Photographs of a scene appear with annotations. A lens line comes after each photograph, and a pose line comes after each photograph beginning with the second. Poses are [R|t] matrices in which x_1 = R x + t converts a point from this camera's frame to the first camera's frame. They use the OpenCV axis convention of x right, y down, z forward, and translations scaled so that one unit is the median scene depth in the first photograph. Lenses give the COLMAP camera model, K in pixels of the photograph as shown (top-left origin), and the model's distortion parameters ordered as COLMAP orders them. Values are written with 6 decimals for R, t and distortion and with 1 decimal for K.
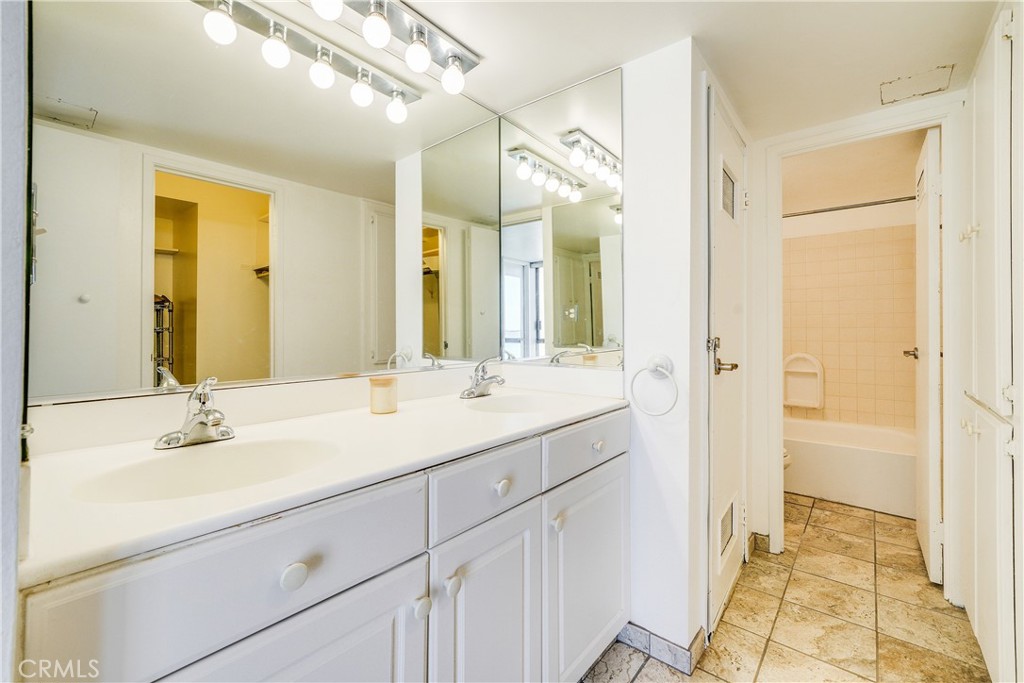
lens RADIAL K [[440.4, 0, 508.1], [0, 440.4, 330.5], [0, 0, 1]] dist [-0.002218, 0.001648]
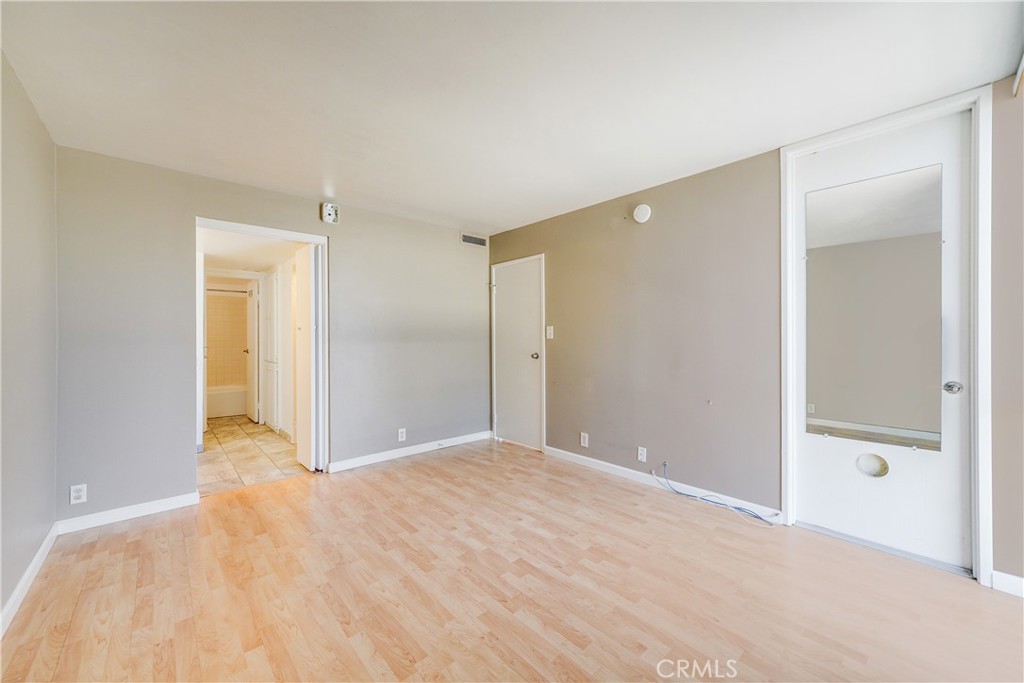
lens RADIAL K [[393.3, 0, 504.0], [0, 393.3, 337.6], [0, 0, 1]] dist [0.001109, 0.001037]
pose [[0.168793, -0.000634, 0.985651, -1.507842], [0.002575, 0.999997, 0.000202, -0.031084], [-0.985648, 0.002504, 0.168794, -1.220084]]
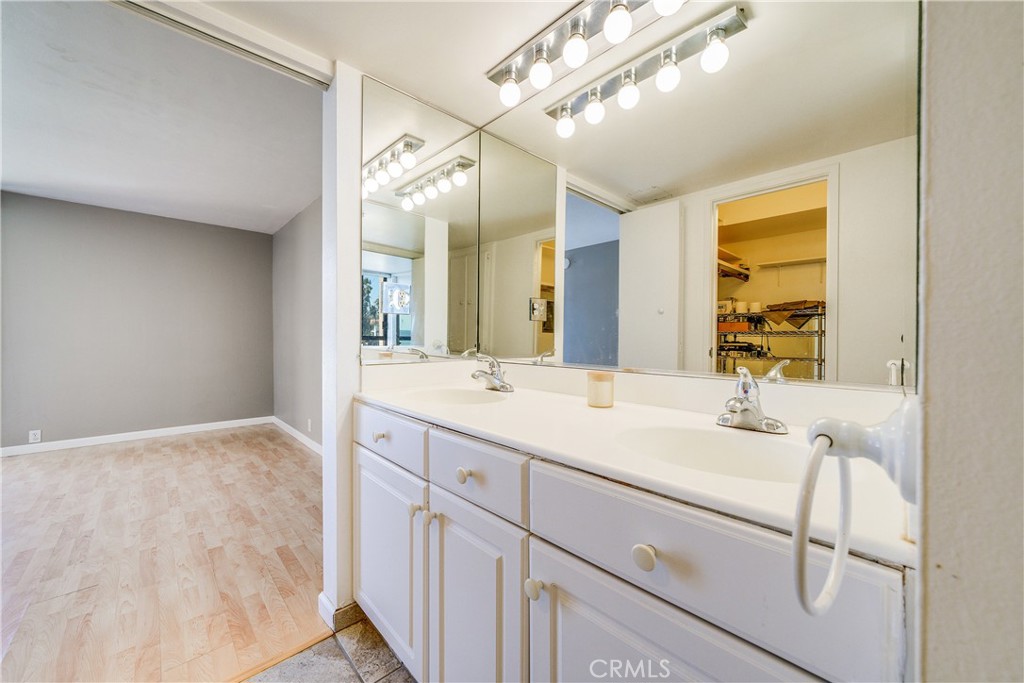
lens RADIAL K [[393.3, 0, 516.1], [0, 393.3, 346.2], [0, 0, 1]] dist [0.001109, 0.001037]
pose [[-0.130057, 0.026205, -0.991160, 0.441336], [0.004843, 0.999656, 0.025794, 0.012094], [0.991495, -0.001445, -0.130139, 0.616448]]
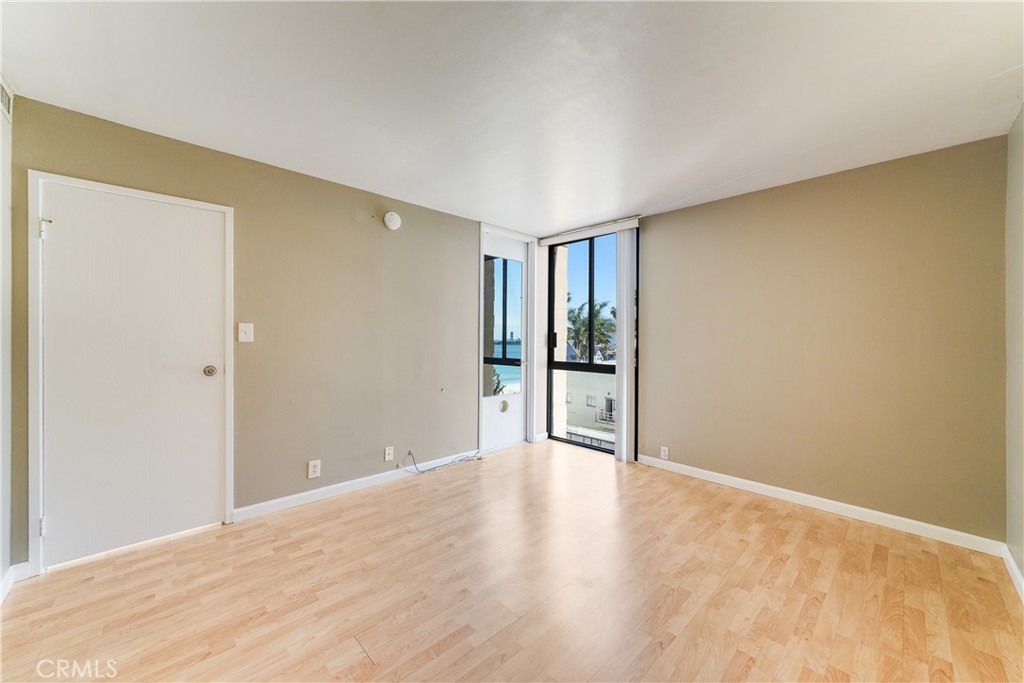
lens RADIAL K [[395.8, 0, 504.9], [0, 395.8, 342.1], [0, 0, 1]] dist [0.002630, 0.000214]
pose [[-0.991911, -0.011405, 0.126423, -0.553943], [-0.010023, 0.999883, 0.011562, -0.047744], [-0.126540, 0.010202, -0.991909, 0.043094]]
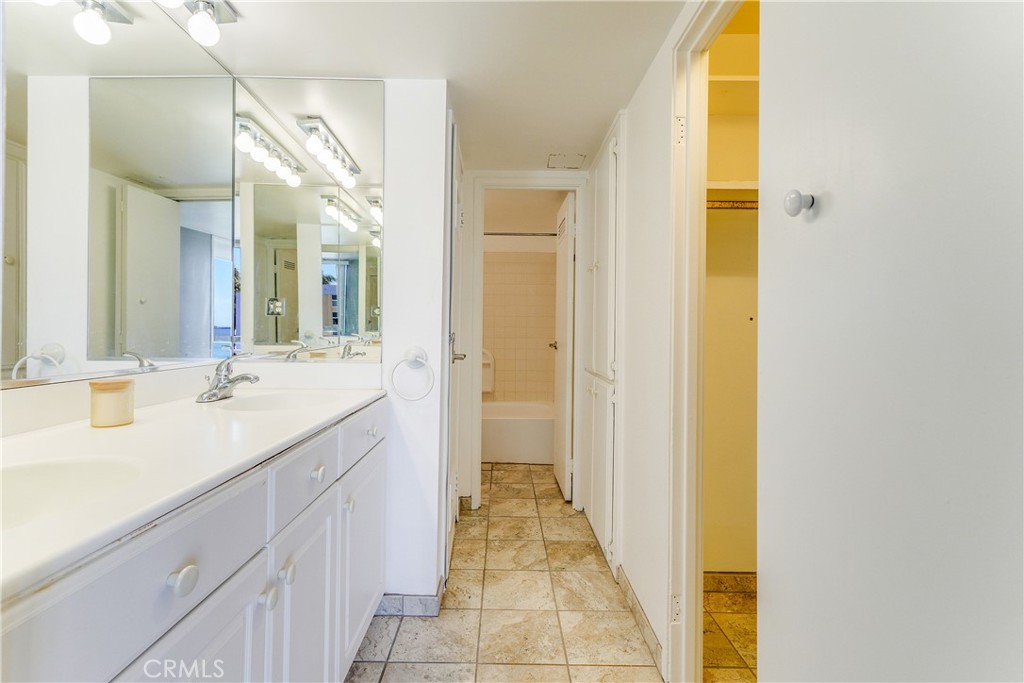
lens RADIAL K [[467.3, 0, 510.7], [0, 467.3, 332.9], [0, 0, 1]] dist [0.001459, 0.001784]
pose [[0.761268, 0.004918, 0.648419, -0.197979], [-0.010811, 0.999929, 0.005108, 0.007161], [-0.648348, -0.010899, 0.761266, -0.062693]]
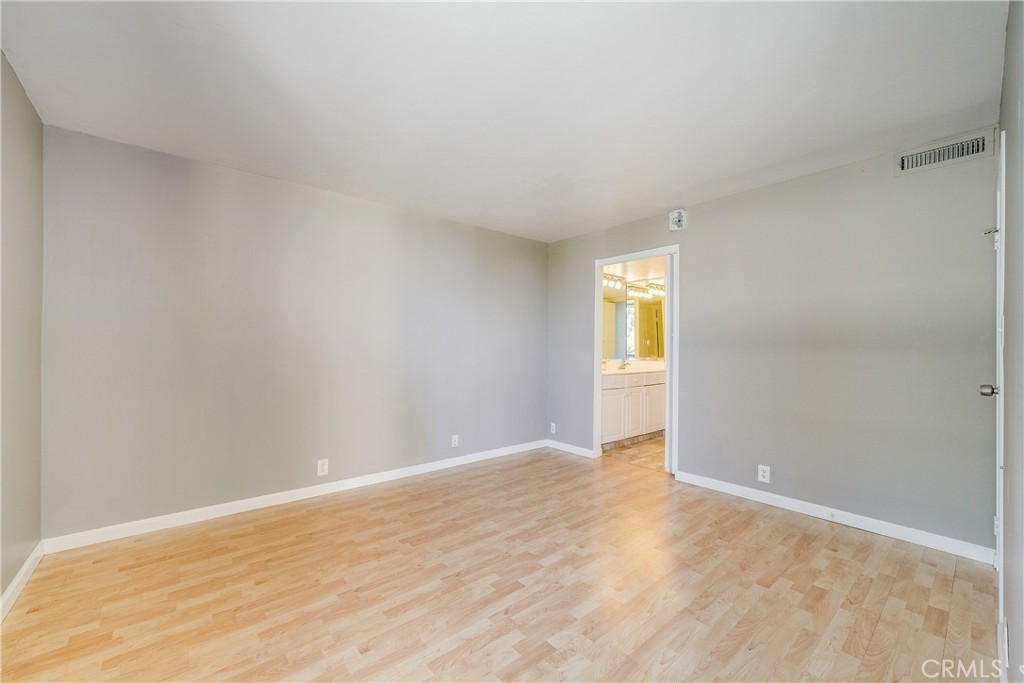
lens RADIAL K [[393.3, 0, 508.9], [0, 393.3, 347.7], [0, 0, 1]] dist [0.001109, 0.001037]
pose [[0.984090, 0.004771, -0.177605, -0.356161], [-0.004375, 0.999987, 0.002620, -0.024100], [0.177615, -0.001802, 0.984098, -2.019082]]
